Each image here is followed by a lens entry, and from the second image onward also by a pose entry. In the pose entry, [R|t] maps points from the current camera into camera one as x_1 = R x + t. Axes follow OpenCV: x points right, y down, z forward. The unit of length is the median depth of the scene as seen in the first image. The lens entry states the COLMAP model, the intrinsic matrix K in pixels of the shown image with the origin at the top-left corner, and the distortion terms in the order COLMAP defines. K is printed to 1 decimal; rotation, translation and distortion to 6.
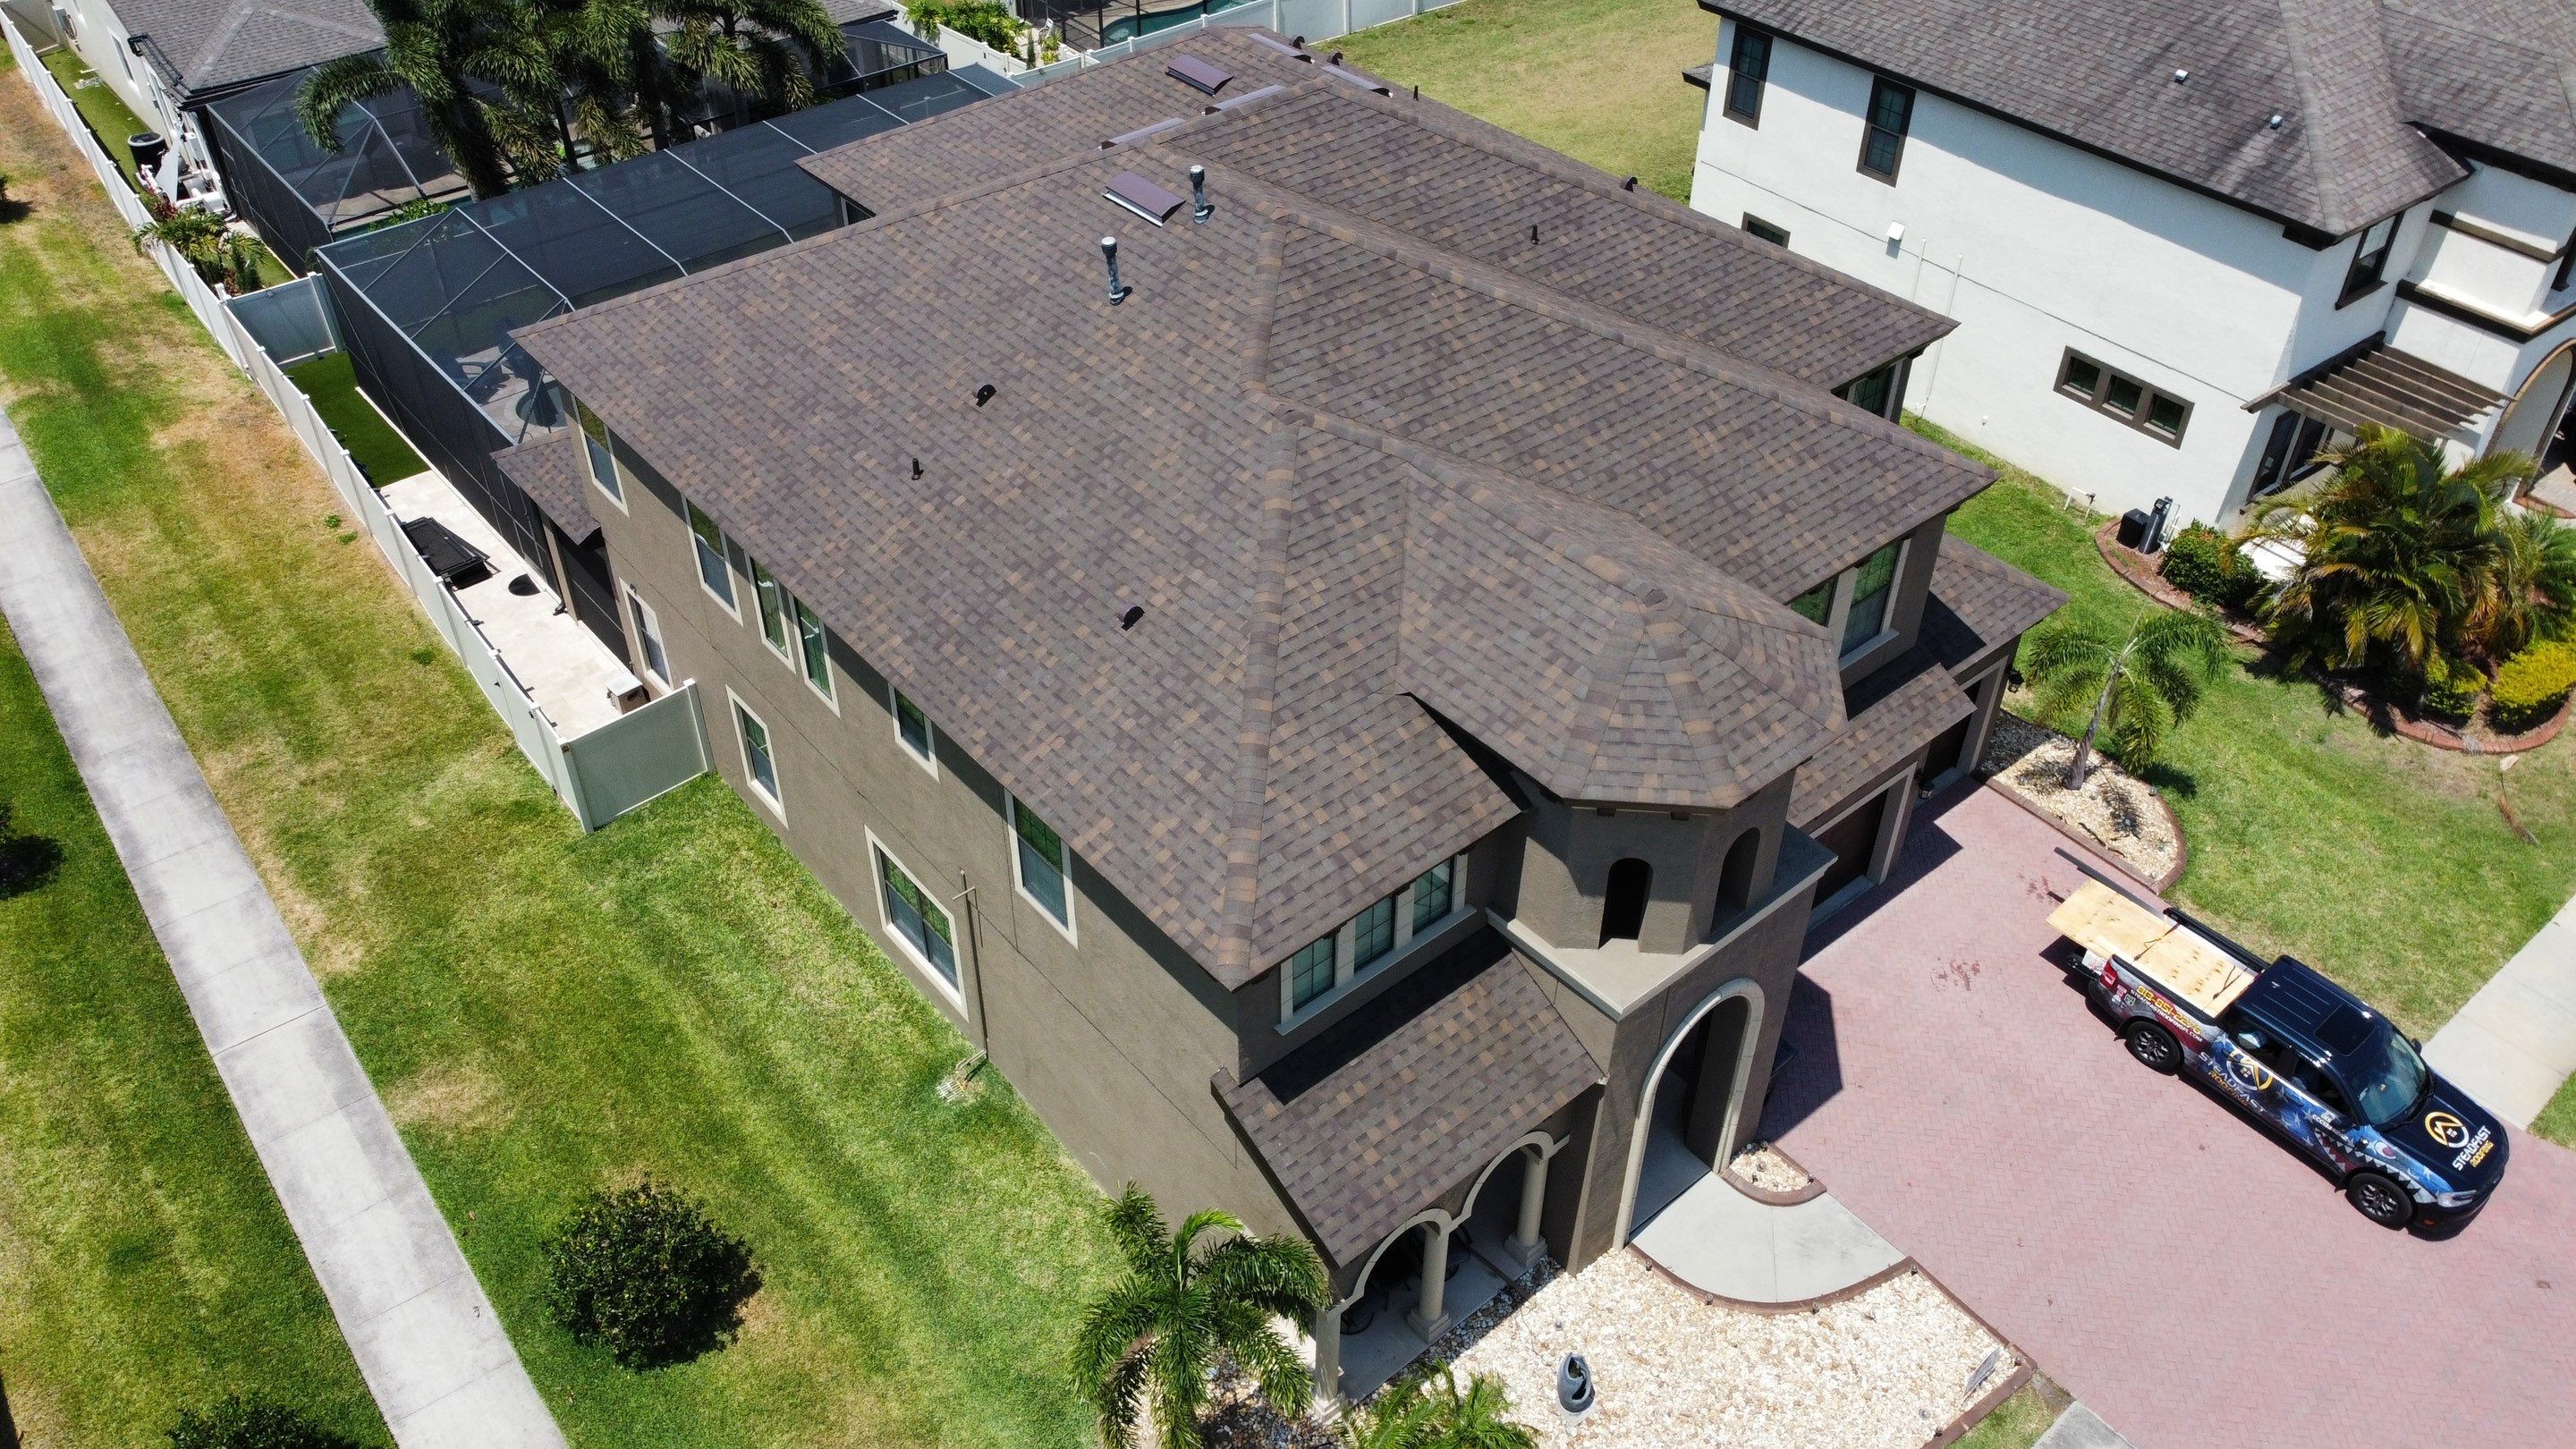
lens RADIAL K [[1946.9, 0, 1255.1], [0, 1946.9, 694.1], [0, 0, 1]] dist [0.006051, -0.017510]
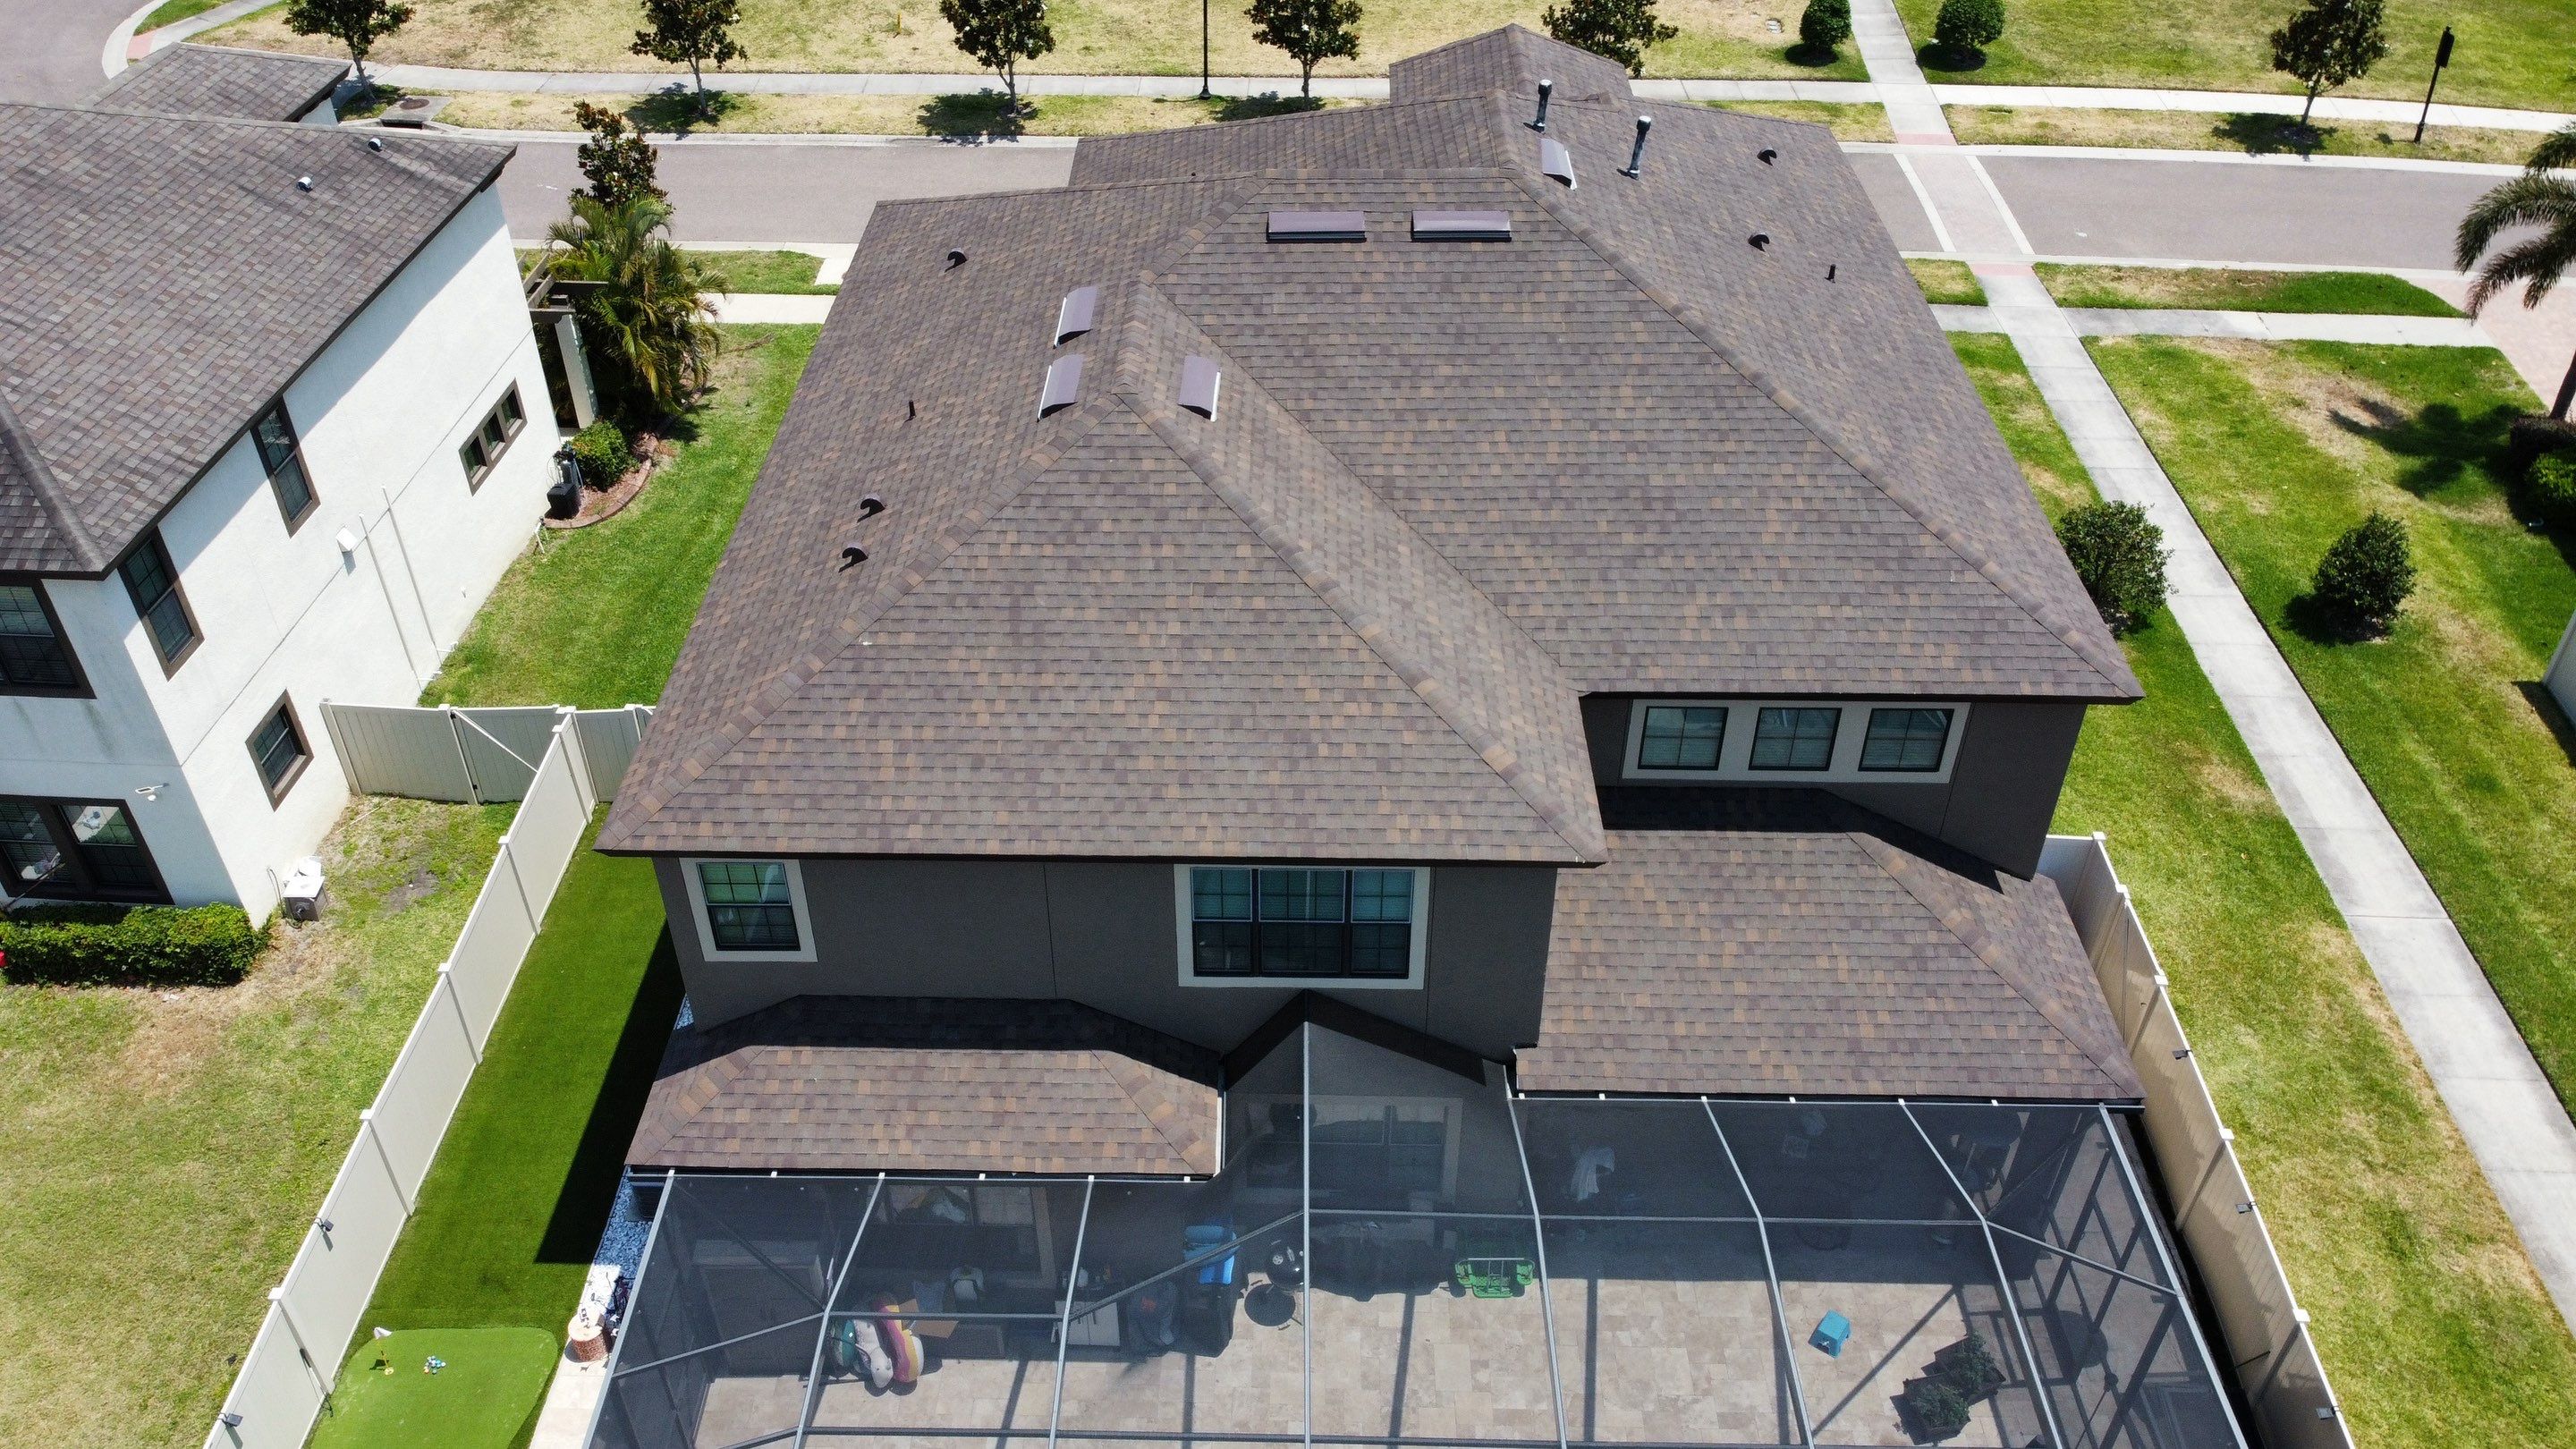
lens RADIAL K [[1955.8, 0, 1251.4], [0, 1955.8, 694.7], [0, 0, 1]] dist [-0.011795, 0.004065]
pose [[-0.755337, -0.387040, 0.528835, -0.570966], [0.417005, 0.338651, 0.843459, -1.058868], [-0.505542, 0.857622, -0.094398, 1.361620]]
